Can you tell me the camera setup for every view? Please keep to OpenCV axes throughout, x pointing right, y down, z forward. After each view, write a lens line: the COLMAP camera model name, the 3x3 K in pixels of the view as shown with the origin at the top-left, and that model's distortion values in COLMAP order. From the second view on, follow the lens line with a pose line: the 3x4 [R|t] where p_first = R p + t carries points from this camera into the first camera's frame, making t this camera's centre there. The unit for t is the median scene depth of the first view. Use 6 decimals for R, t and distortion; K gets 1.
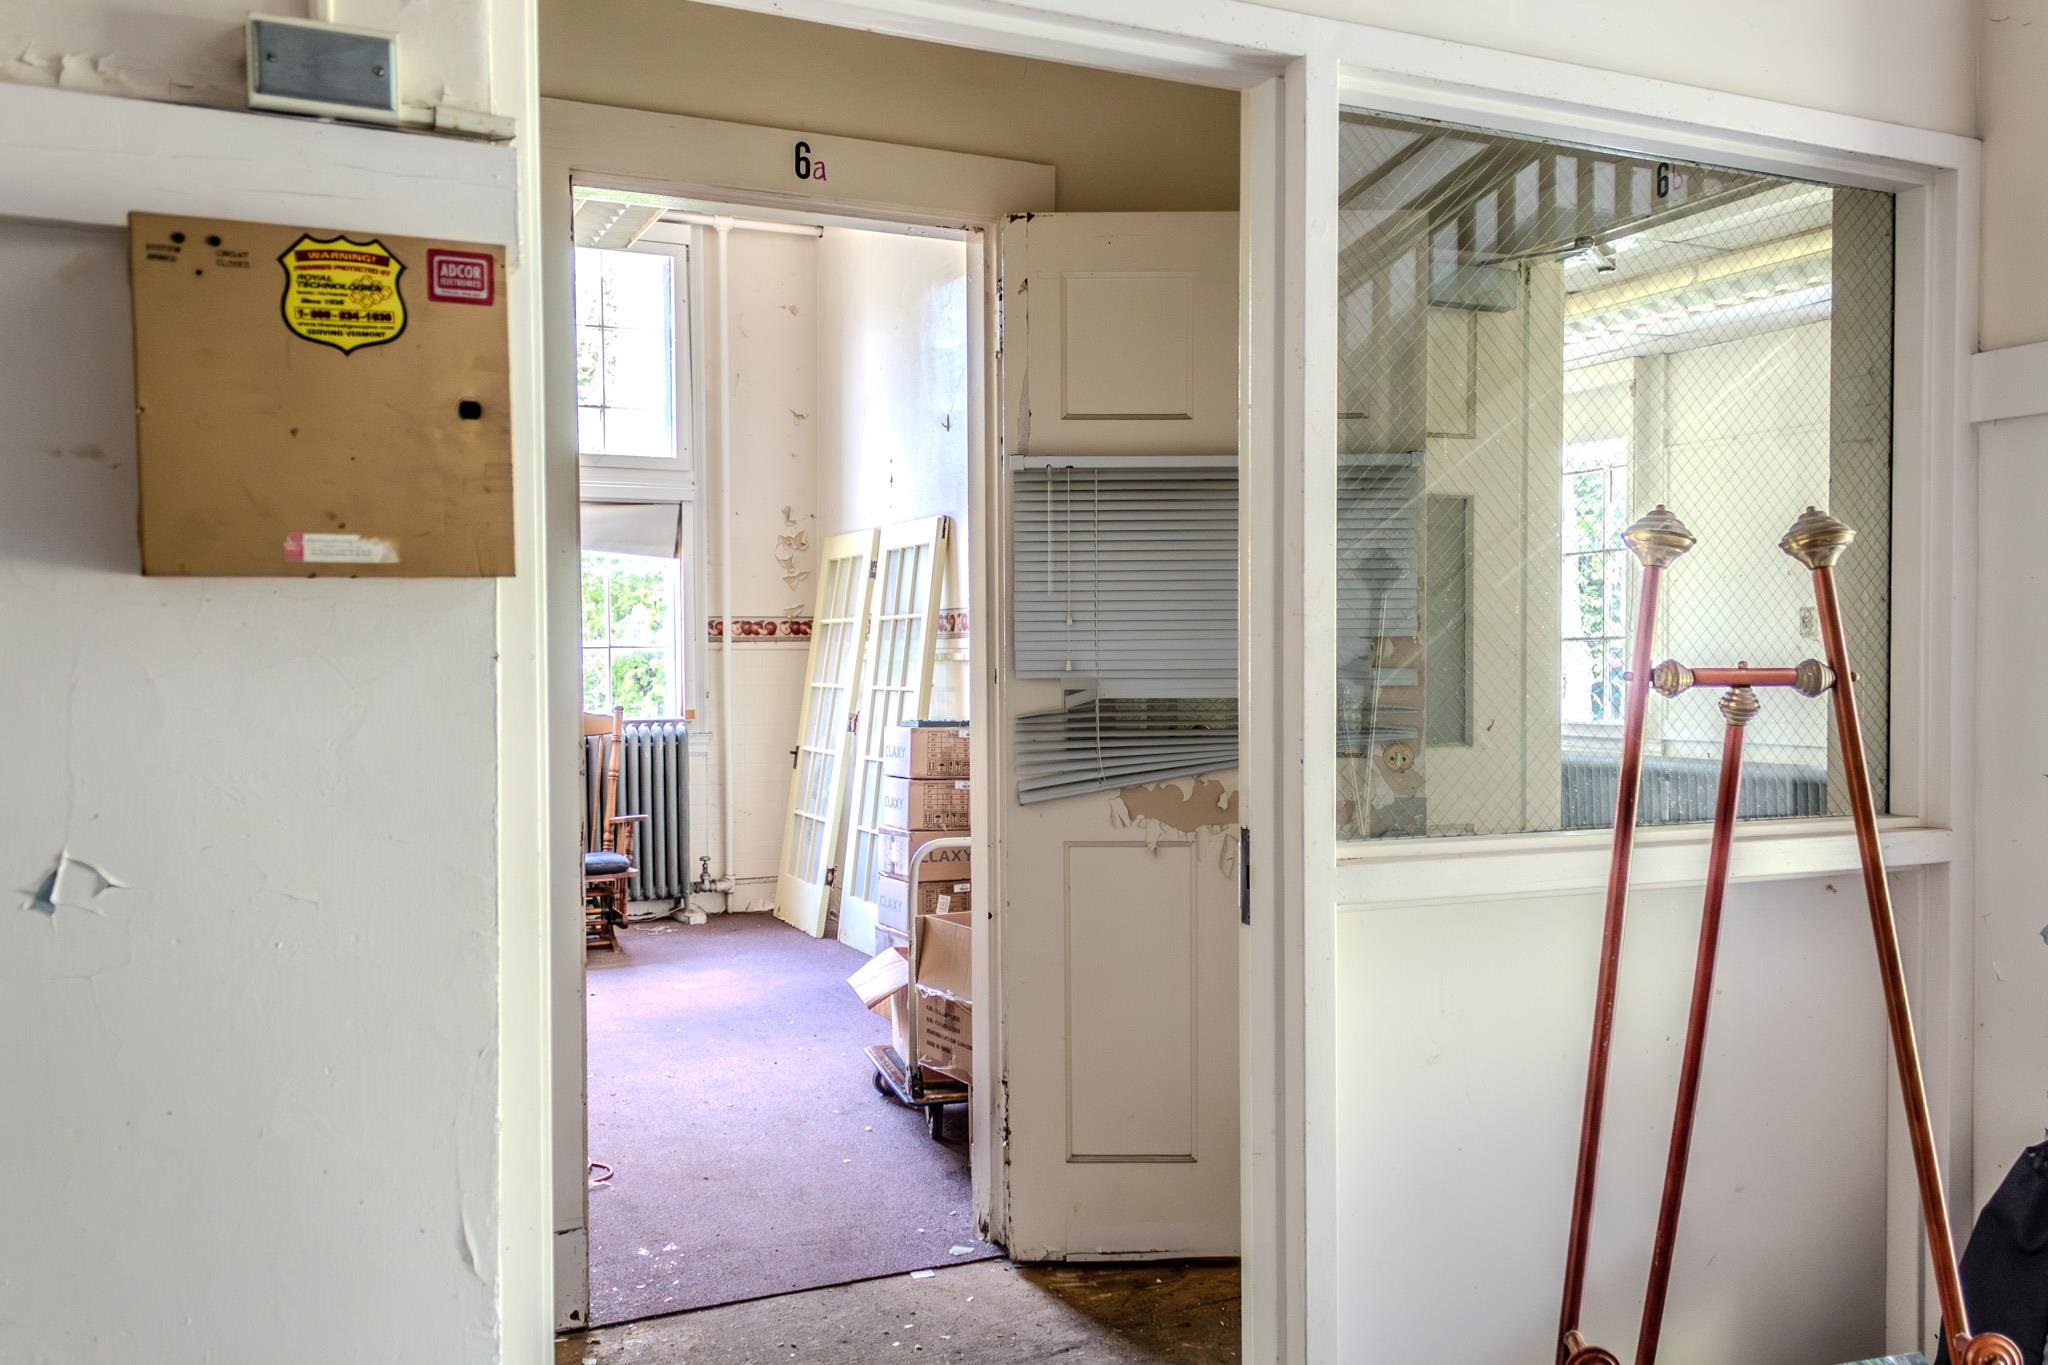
lens RADIAL K [[1642.1, 0, 1018.7], [0, 1642.1, 688.0], [0, 0, 1]] dist [0.054067, -0.002481]
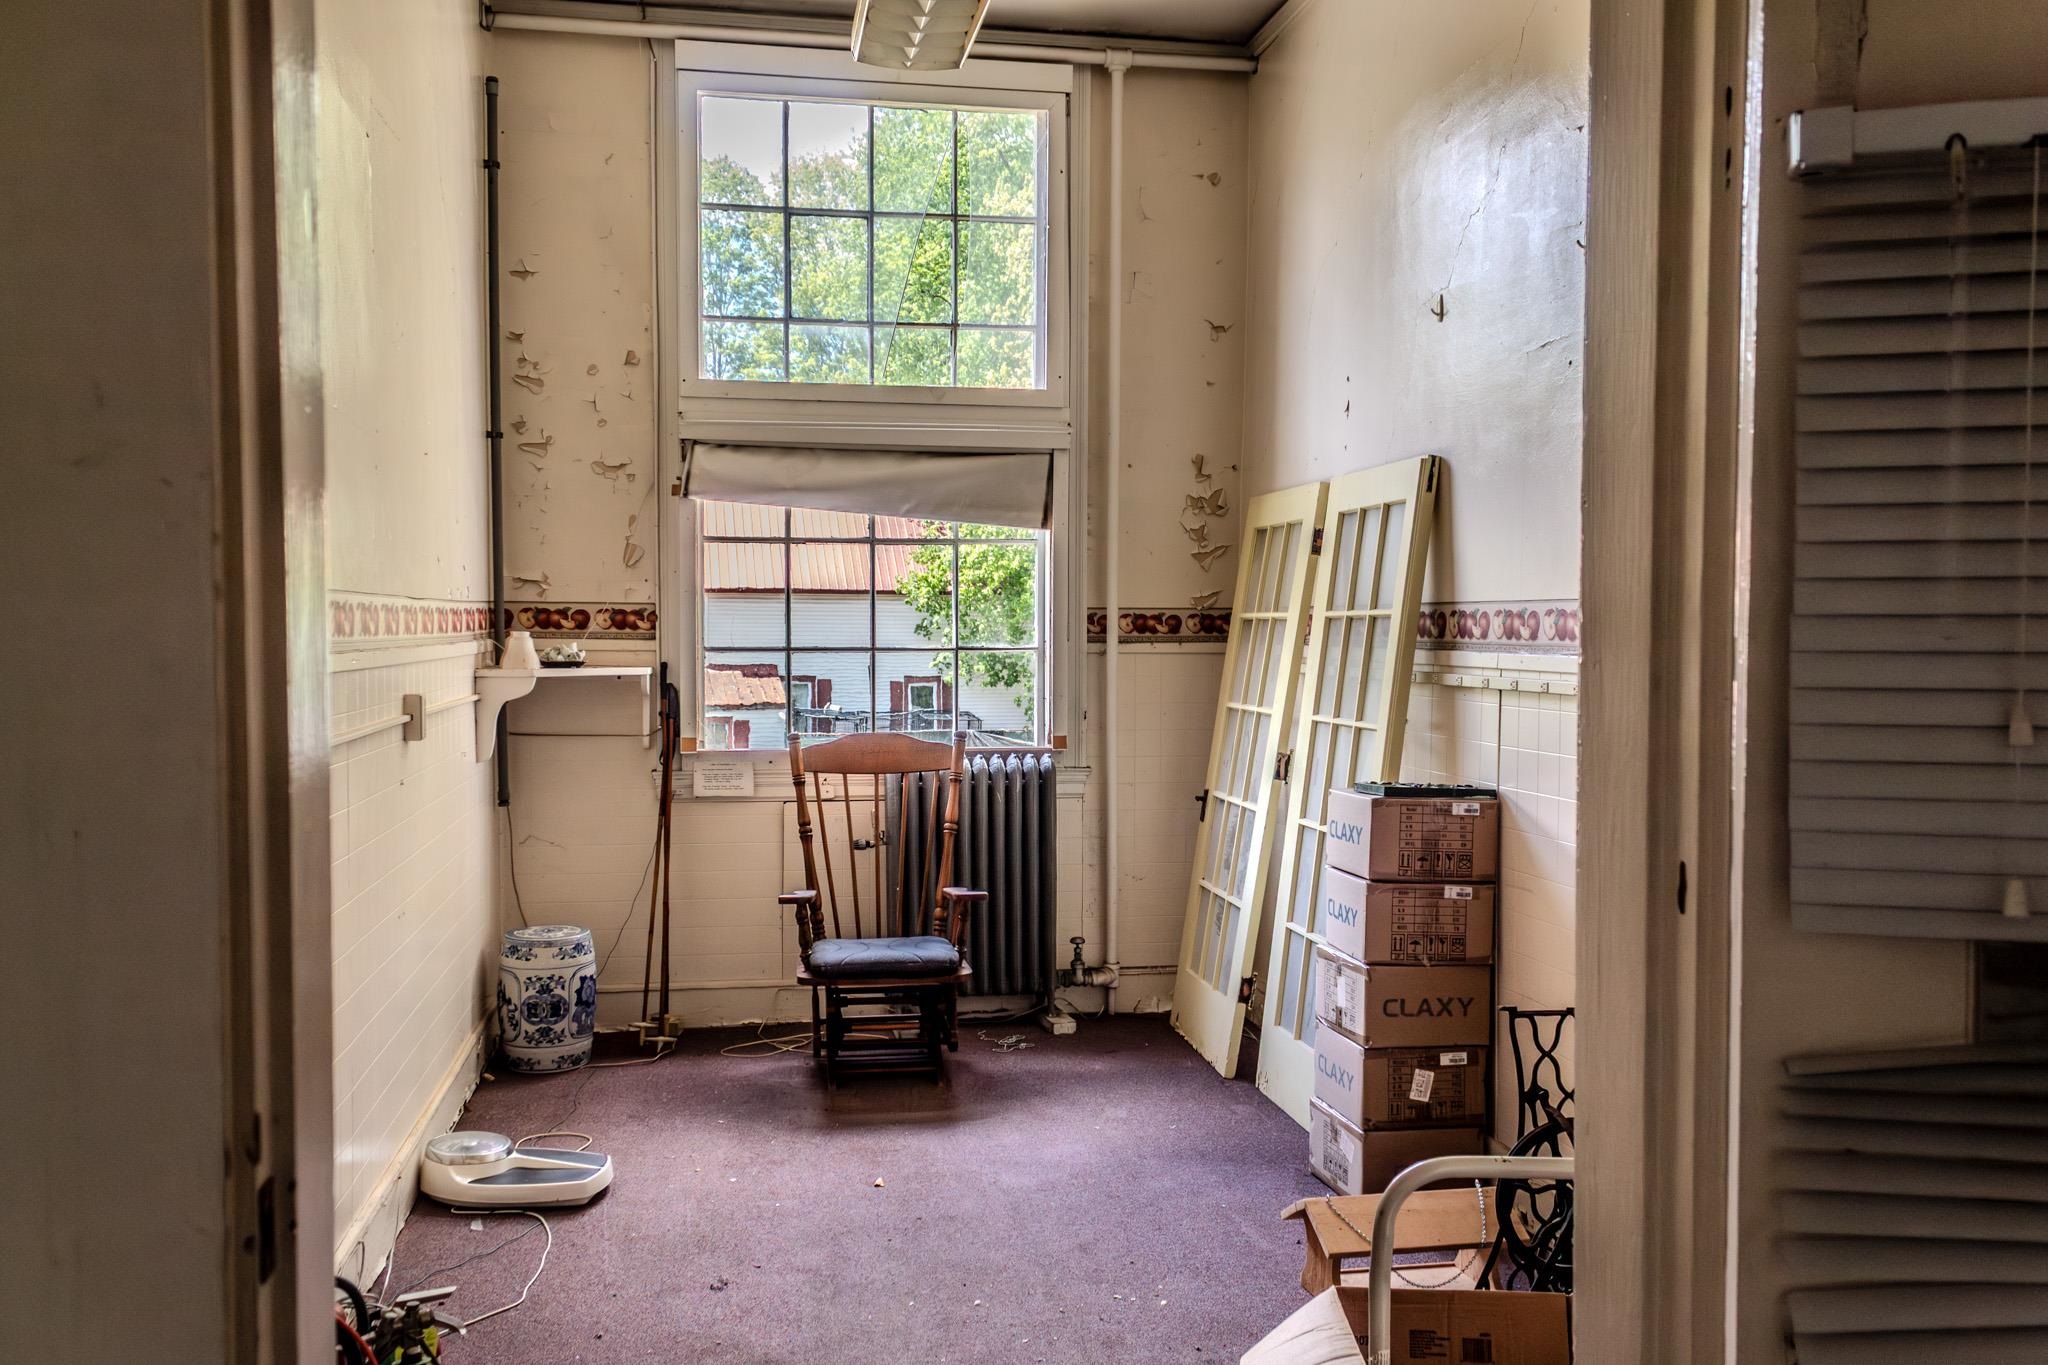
lens RADIAL K [[1642.1, 0, 1005.3], [0, 1642.1, 678.2], [0, 0, 1]] dist [0.054067, -0.002481]
pose [[0.960784, 0.017922, -0.276719, -0.022780], [-0.015041, 0.999808, 0.012533, -0.021822], [0.276891, -0.007879, 0.960869, 0.304159]]
